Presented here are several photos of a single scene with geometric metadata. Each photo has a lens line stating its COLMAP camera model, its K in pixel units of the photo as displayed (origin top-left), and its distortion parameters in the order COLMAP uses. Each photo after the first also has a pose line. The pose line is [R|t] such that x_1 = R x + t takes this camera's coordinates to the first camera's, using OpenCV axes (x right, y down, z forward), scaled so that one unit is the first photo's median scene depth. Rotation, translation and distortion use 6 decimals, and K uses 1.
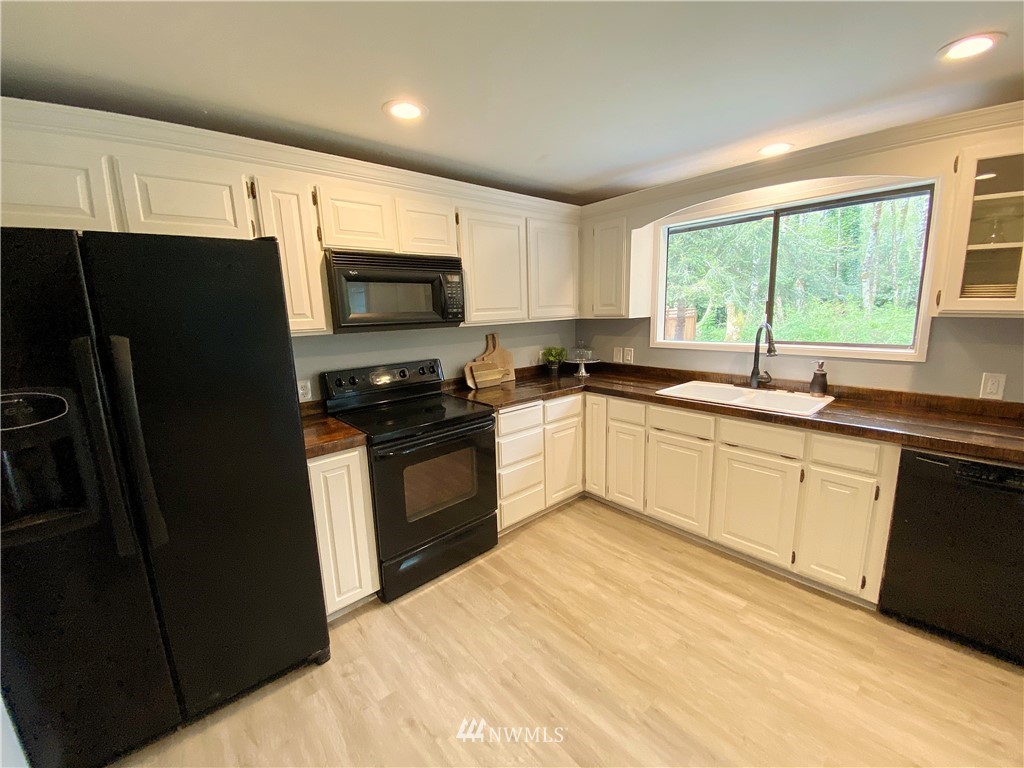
lens RADIAL K [[418.2, 0, 511.4], [0, 418.2, 380.6], [0, 0, 1]] dist [0.000729, -0.000006]
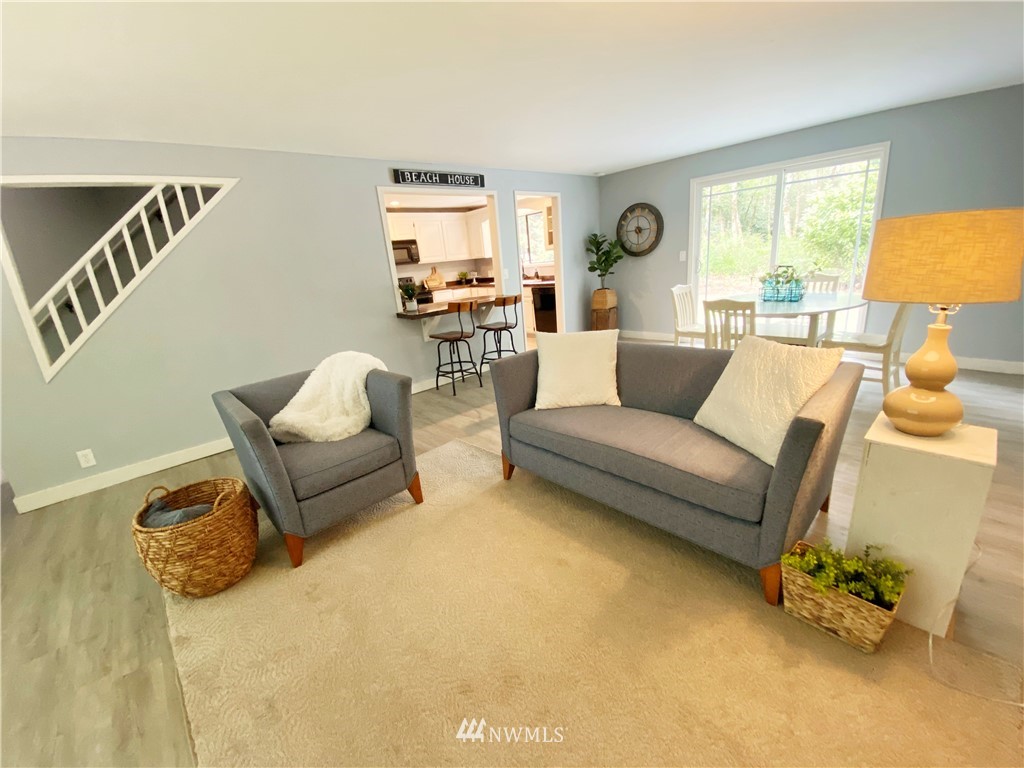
lens RADIAL K [[418.2, 0, 514.6], [0, 418.2, 385.3], [0, 0, 1]] dist [0.000729, -0.000006]
pose [[0.998631, -0.051862, -0.006881, 0.428015], [0.052316, 0.990909, 0.123944, 0.314282], [0.000391, -0.124134, 0.992265, -1.625942]]
